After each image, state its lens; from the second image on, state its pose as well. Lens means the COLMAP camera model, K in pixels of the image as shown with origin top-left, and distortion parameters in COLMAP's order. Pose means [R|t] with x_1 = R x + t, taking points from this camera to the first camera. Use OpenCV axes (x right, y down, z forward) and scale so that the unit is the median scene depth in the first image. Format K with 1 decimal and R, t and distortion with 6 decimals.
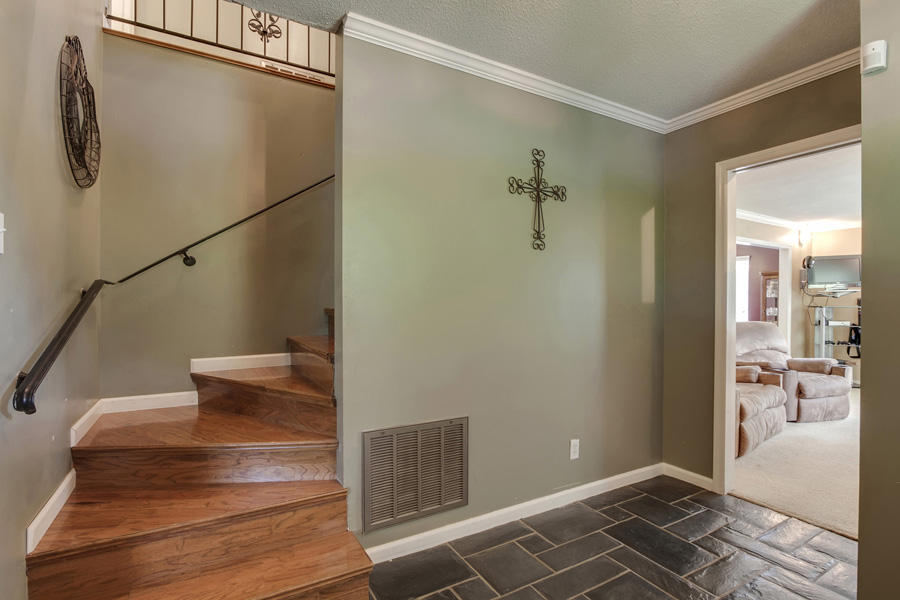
lens RADIAL K [[427.2, 0, 451.0], [0, 427.2, 305.0], [0, 0, 1]] dist [-0.015929, 0.001475]
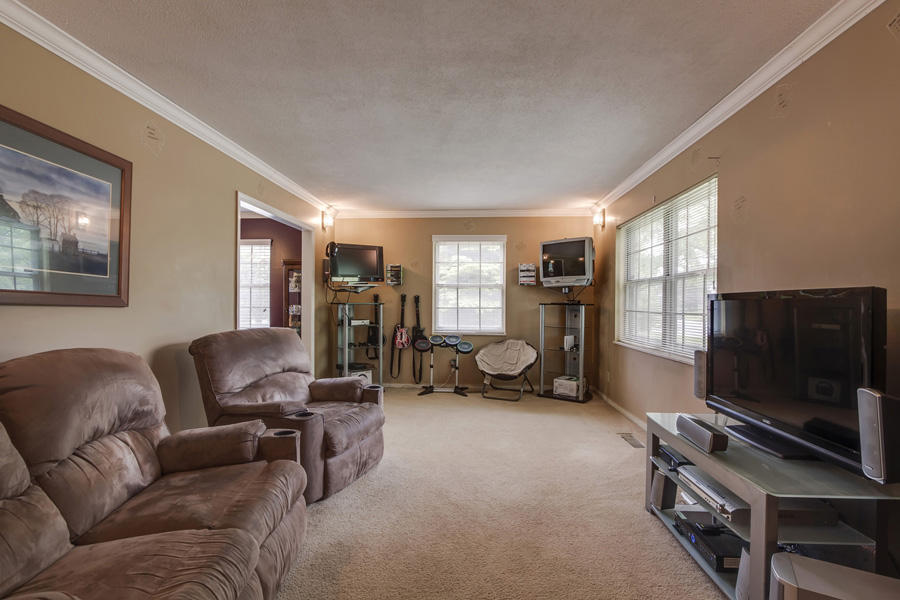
lens RADIAL K [[427.2, 0, 450.2], [0, 427.2, 302.0], [0, 0, 1]] dist [-0.015929, 0.001475]
pose [[0.553039, -0.000170, 0.833155, 0.283121], [0.002090, 0.999997, -0.001184, 0.002608], [-0.833153, 0.002396, 0.553038, 0.350901]]
